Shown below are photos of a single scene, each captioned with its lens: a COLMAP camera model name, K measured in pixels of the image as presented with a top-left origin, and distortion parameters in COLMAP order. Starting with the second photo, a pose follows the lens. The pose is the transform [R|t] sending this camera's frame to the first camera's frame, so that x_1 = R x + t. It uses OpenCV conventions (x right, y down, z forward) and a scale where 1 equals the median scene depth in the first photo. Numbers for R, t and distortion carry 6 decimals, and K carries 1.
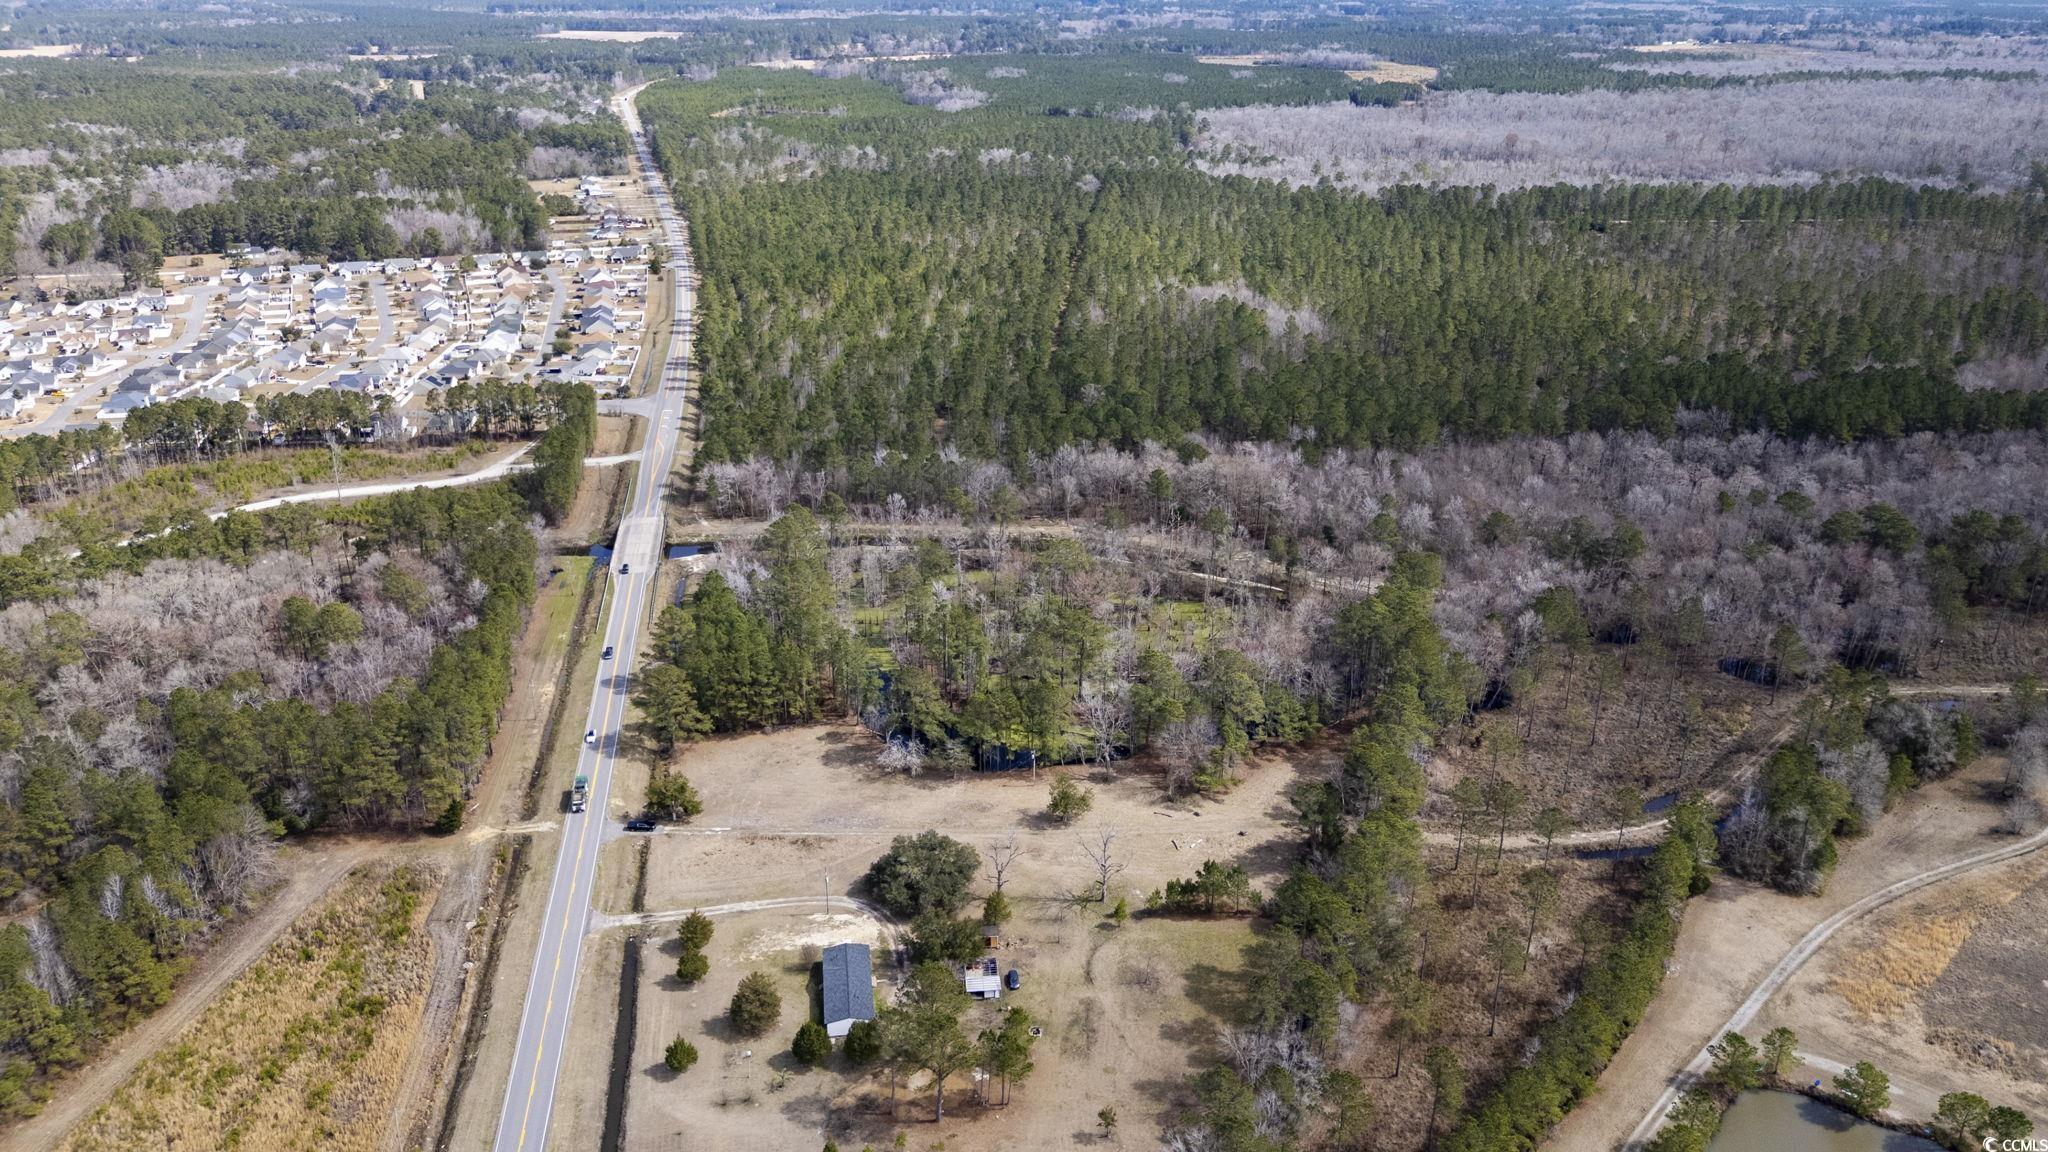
lens RADIAL K [[1505.5, 0, 1024.0], [0, 1505.5, 576.0], [0, 0, 1]] dist [0.074537, -0.089540]
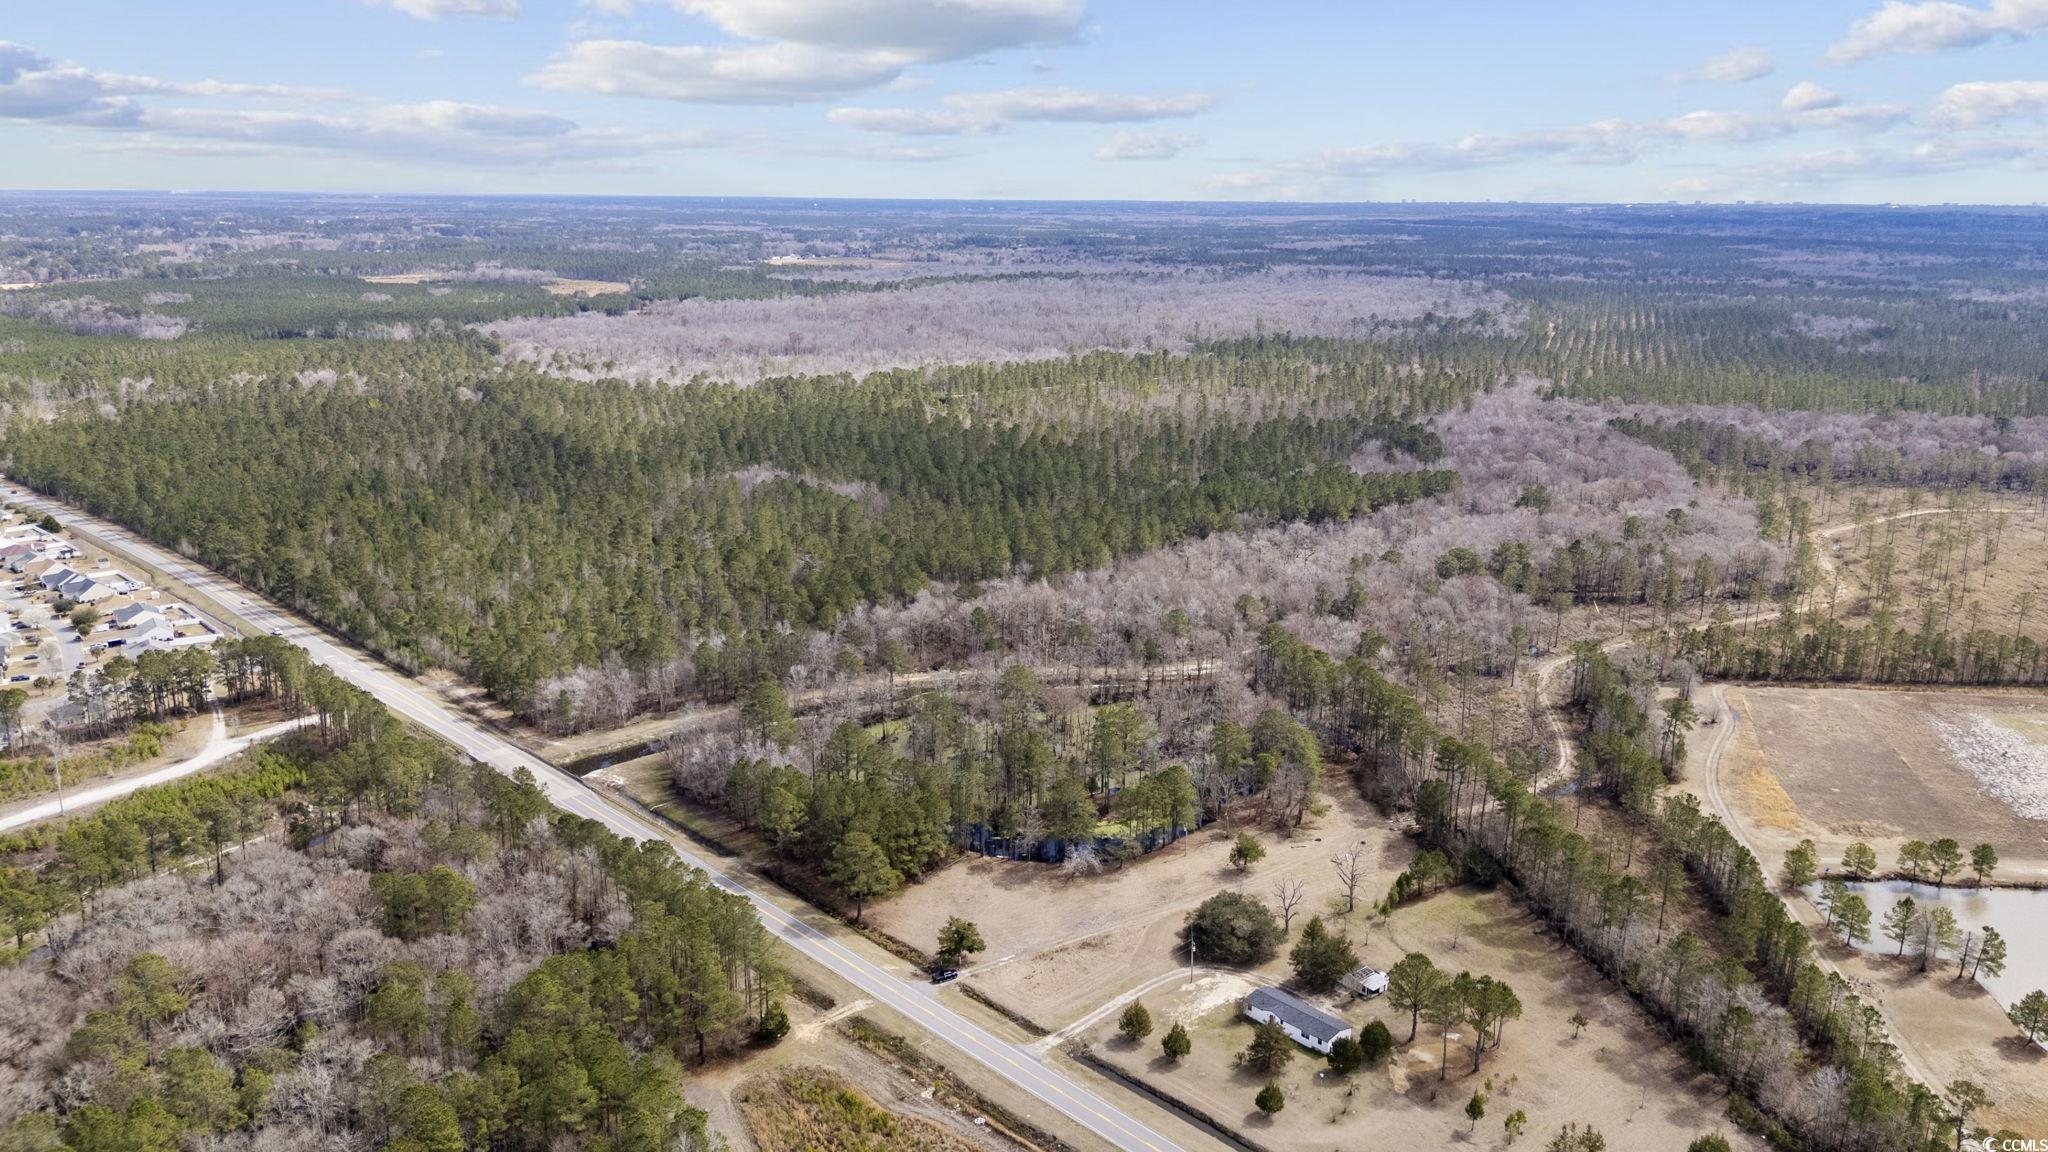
lens RADIAL K [[1505.5, 0, 1024.0], [0, 1505.5, 576.0], [0, 0, 1]] dist [0.074537, -0.089540]
pose [[0.824019, -0.141145, 0.548699, -0.665149], [0.213191, 0.974537, -0.069476, -0.013221], [-0.524922, 0.174227, 0.833128, 0.075202]]
